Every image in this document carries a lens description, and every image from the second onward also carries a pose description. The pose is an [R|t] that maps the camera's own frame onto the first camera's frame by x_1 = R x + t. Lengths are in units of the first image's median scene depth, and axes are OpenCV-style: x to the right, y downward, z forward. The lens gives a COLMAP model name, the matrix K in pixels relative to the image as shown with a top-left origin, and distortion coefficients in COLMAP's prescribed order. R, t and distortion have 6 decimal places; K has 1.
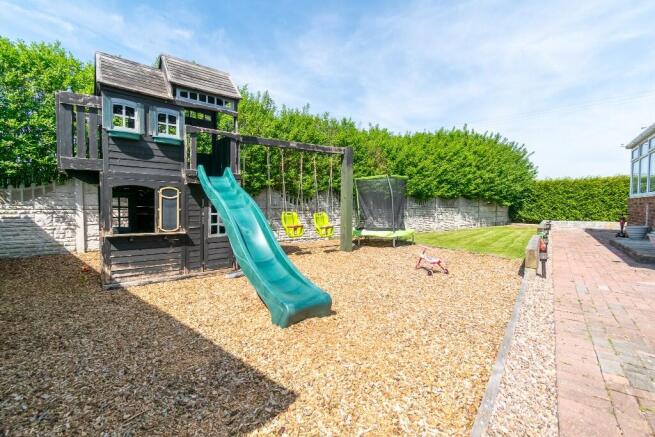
lens RADIAL K [[290.6, 0, 329.0], [0, 290.6, 218.2], [0, 0, 1]] dist [0.011073, -0.000217]
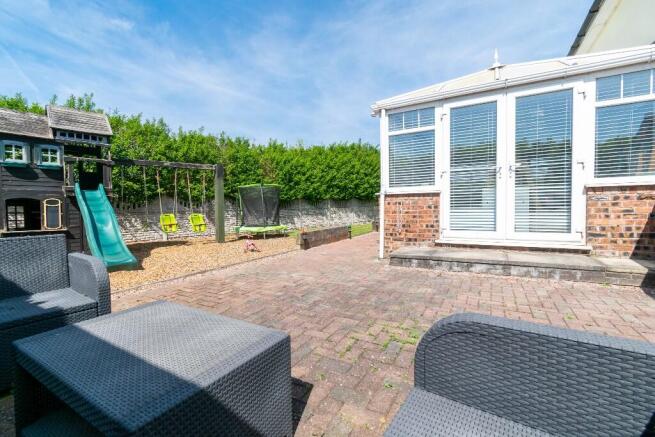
lens RADIAL K [[290.6, 0, 328.6], [0, 290.6, 217.6], [0, 0, 1]] dist [0.011073, -0.000217]
pose [[0.990243, -0.023045, 0.137432, 0.310322], [0.023675, 0.999715, -0.002952, 0.012838], [-0.137325, 0.006177, 0.990507, -0.323438]]
